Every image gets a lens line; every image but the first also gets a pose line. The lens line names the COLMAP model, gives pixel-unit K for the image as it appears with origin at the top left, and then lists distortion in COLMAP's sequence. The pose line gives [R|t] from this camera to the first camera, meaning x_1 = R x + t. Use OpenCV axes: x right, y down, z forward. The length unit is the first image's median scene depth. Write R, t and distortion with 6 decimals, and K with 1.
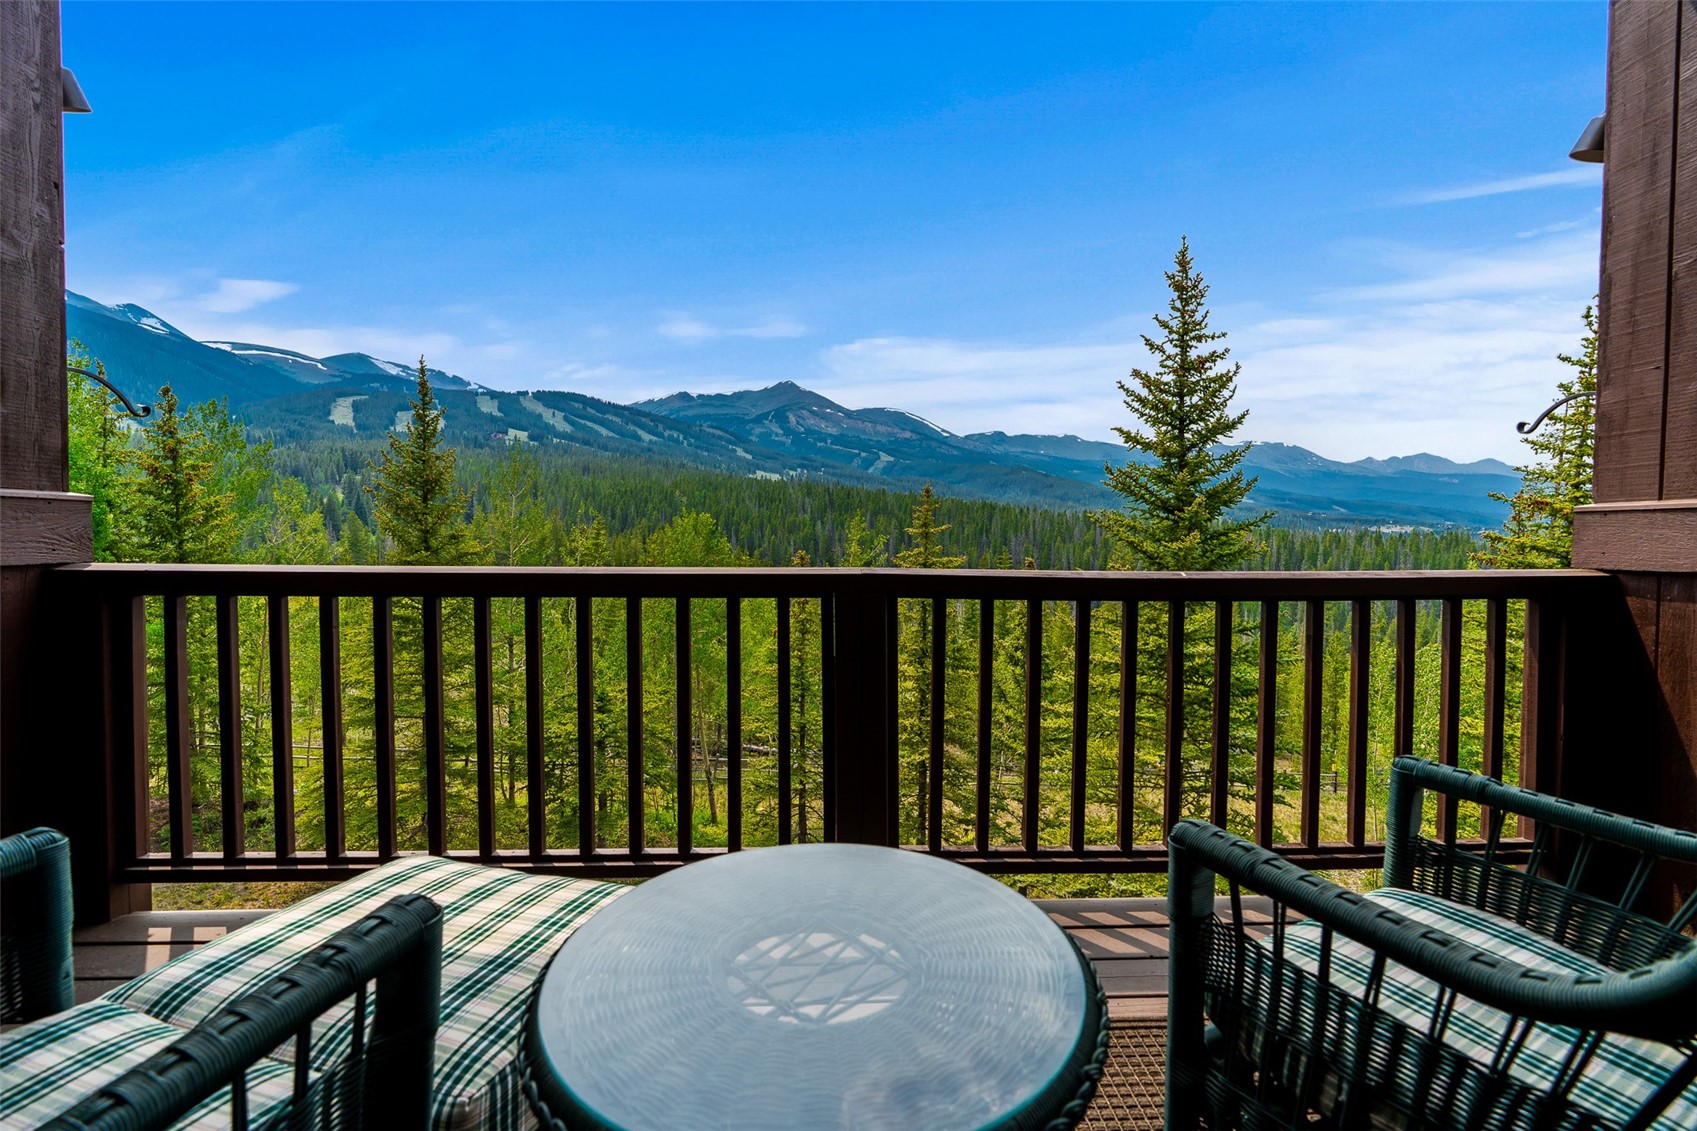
lens RADIAL K [[767.0, 0, 858.9], [0, 767.0, 555.8], [0, 0, 1]] dist [-0.015702, 0.006386]
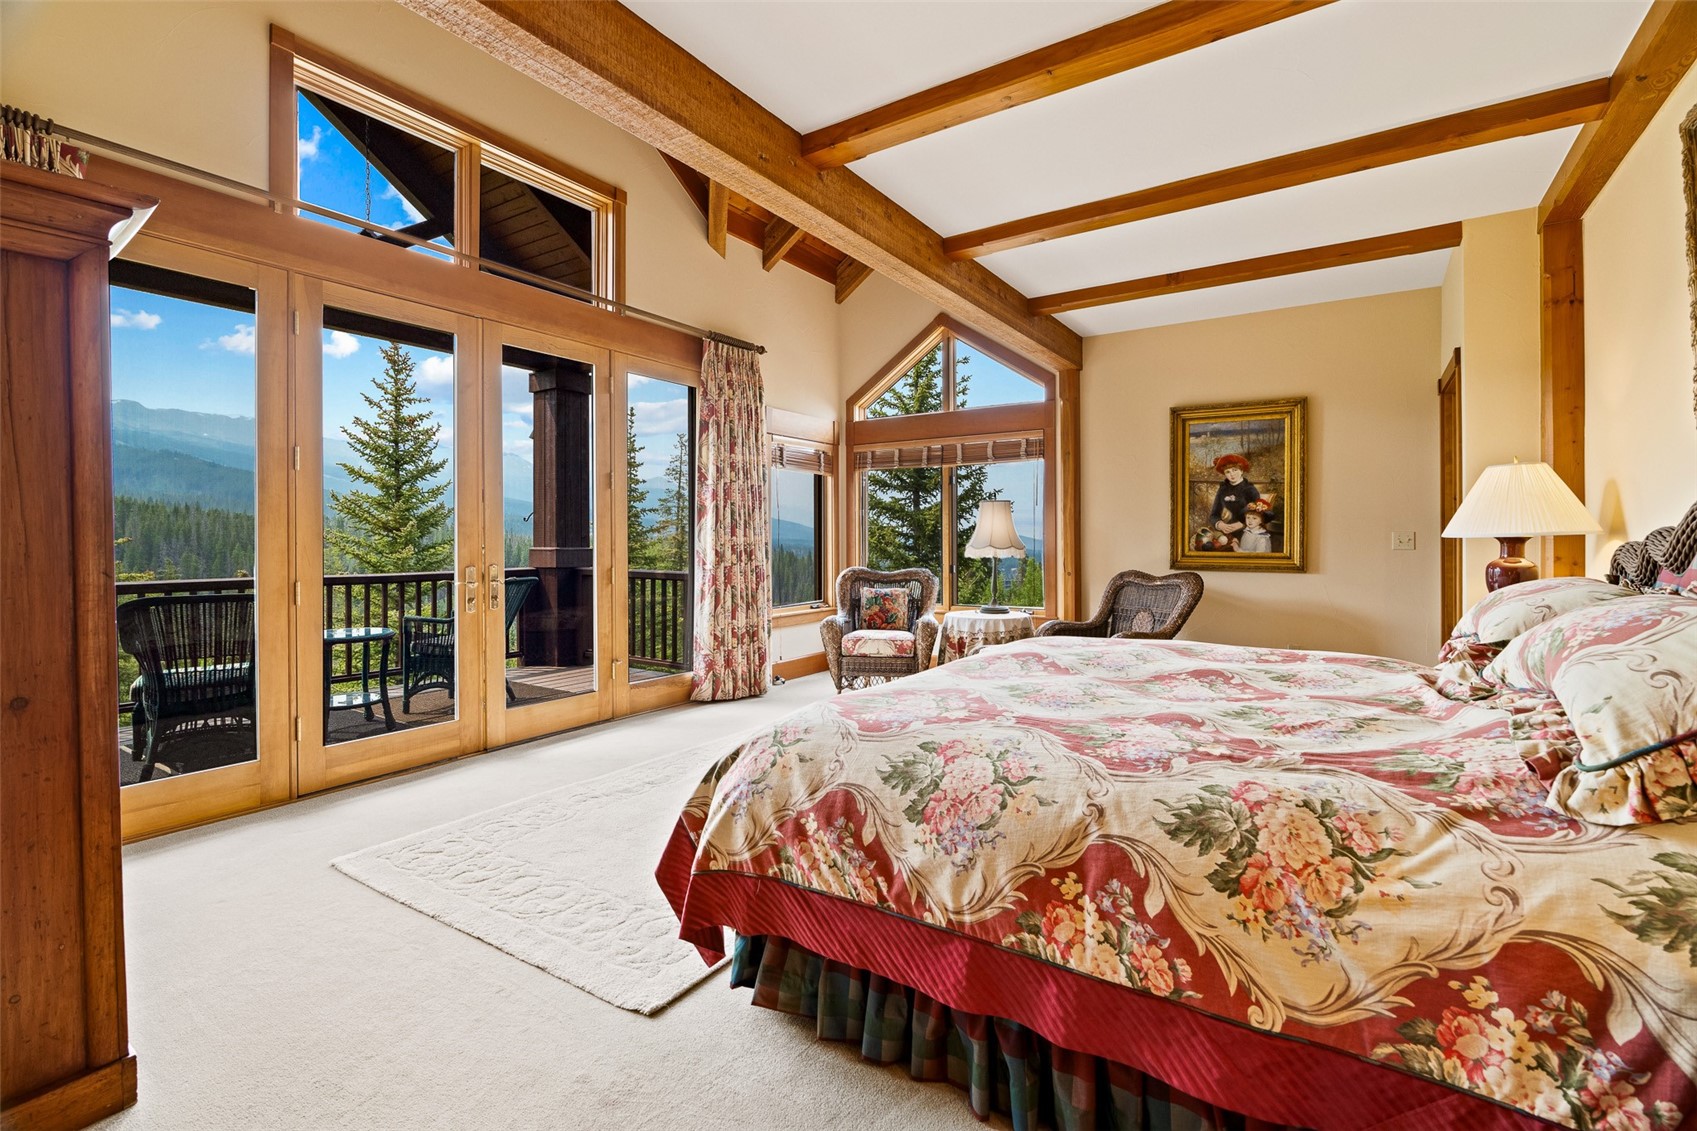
lens RADIAL K [[767.0, 0, 856.2], [0, 767.0, 552.8], [0, 0, 1]] dist [-0.015702, 0.006386]
pose [[0.584999, -0.021166, 0.810758, -0.186375], [0.027276, 0.999607, 0.006415, -0.006113], [-0.810575, 0.018361, 0.585347, -0.412702]]
